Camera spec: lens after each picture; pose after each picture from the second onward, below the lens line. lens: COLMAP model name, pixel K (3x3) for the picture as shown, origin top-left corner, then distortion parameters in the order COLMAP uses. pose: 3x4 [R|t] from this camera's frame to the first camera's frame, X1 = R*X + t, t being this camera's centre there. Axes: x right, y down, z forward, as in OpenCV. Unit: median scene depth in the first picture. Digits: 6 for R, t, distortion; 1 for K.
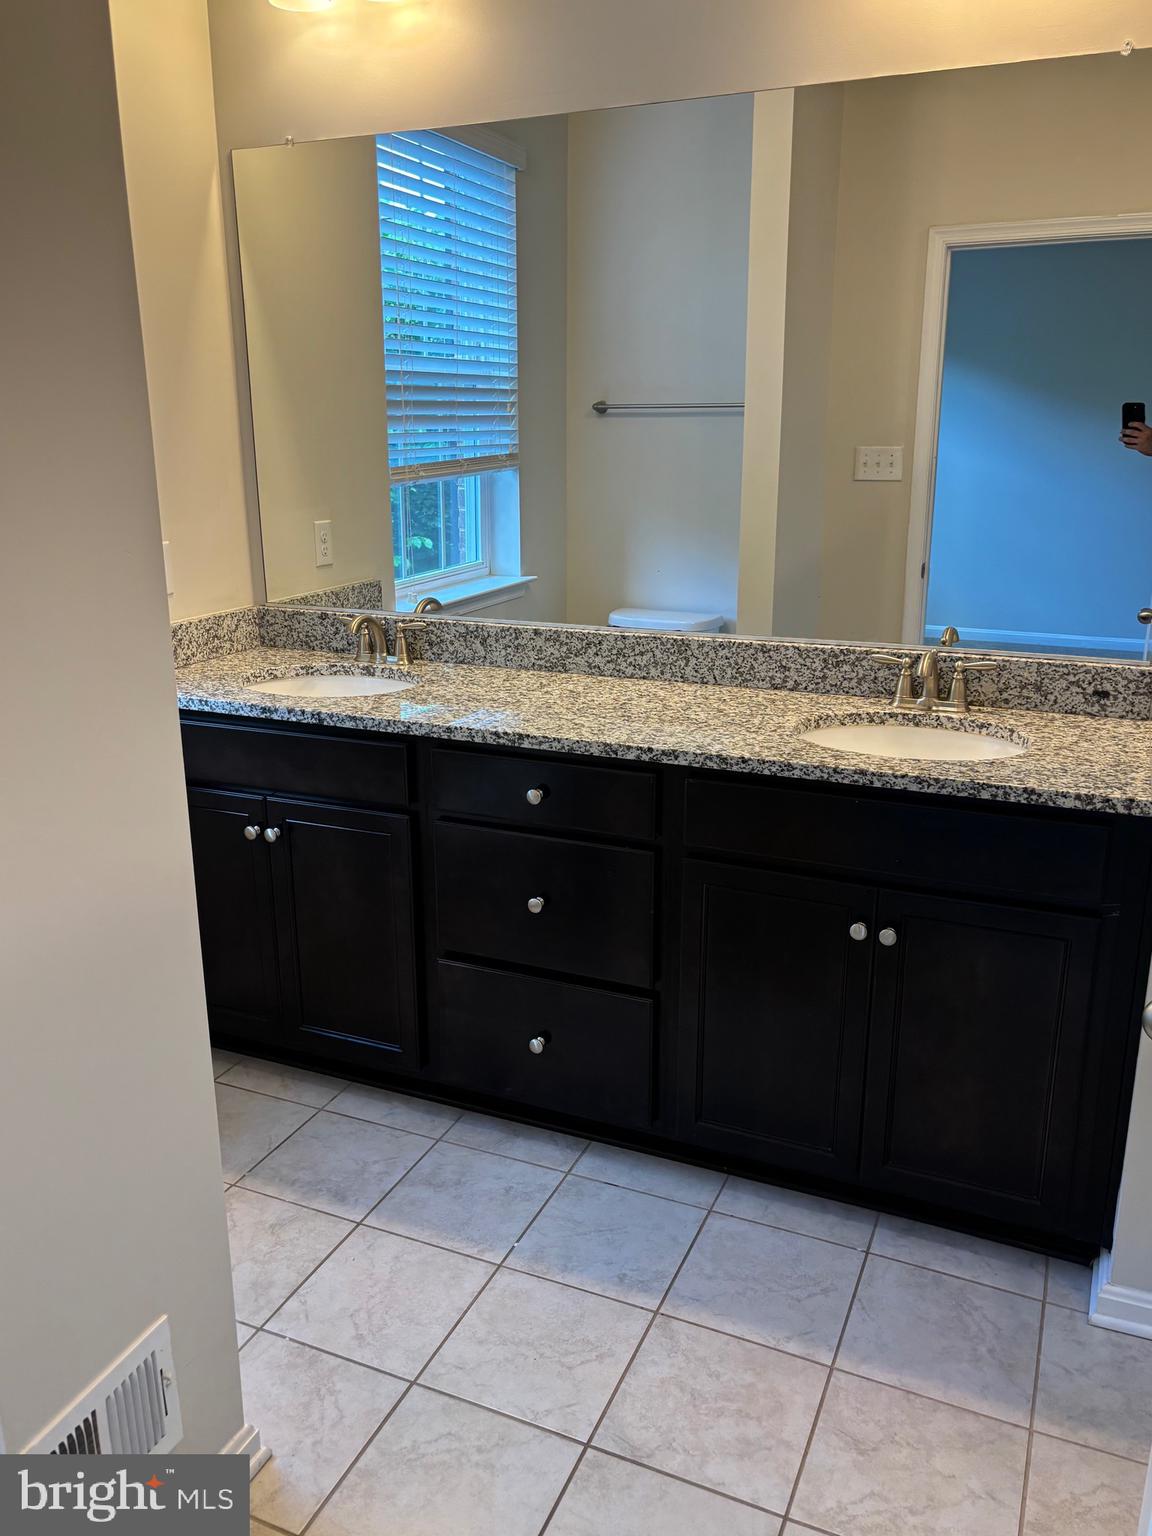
lens RADIAL K [[1217.4, 0, 576.5], [0, 1217.4, 768.8], [0, 0, 1]] dist [0.039896, -0.036106]
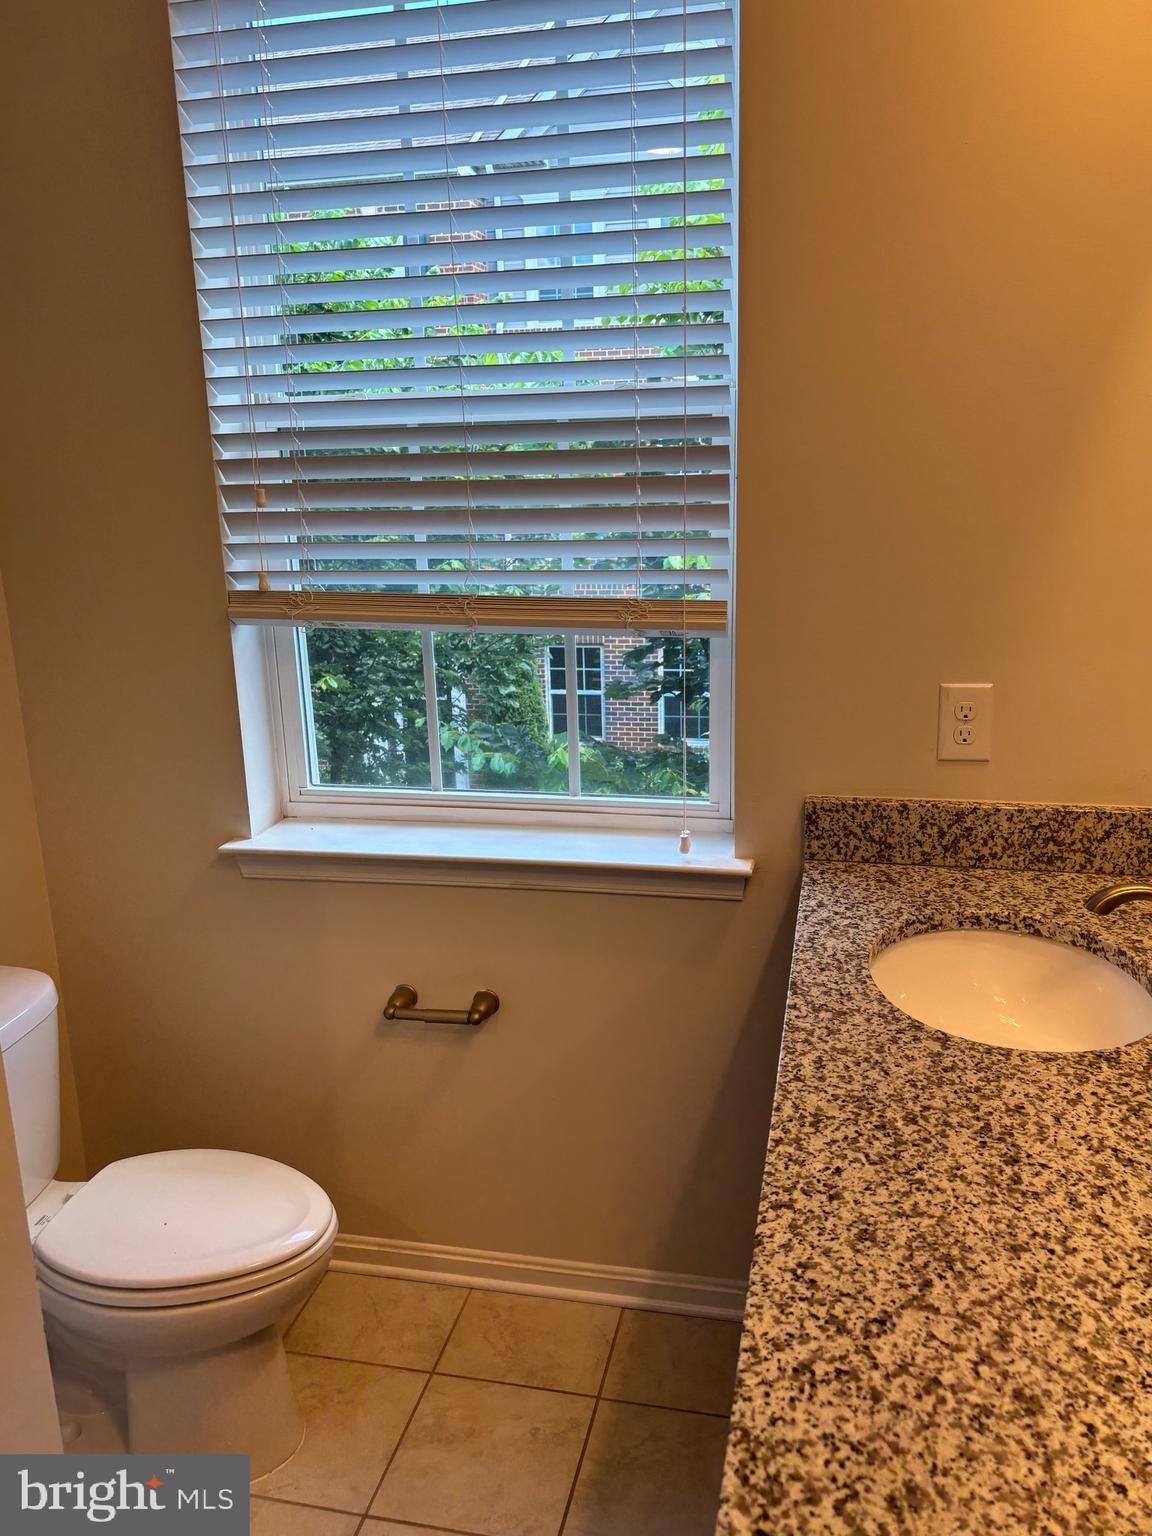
lens RADIAL K [[1217.4, 0, 576.9], [0, 1217.4, 767.7], [0, 0, 1]] dist [0.039896, -0.036106]
pose [[0.184687, 0.219220, -0.958036, 0.253193], [-0.258450, 0.951329, 0.167862, -0.189629], [0.948206, 0.216602, 0.232355, 0.634169]]
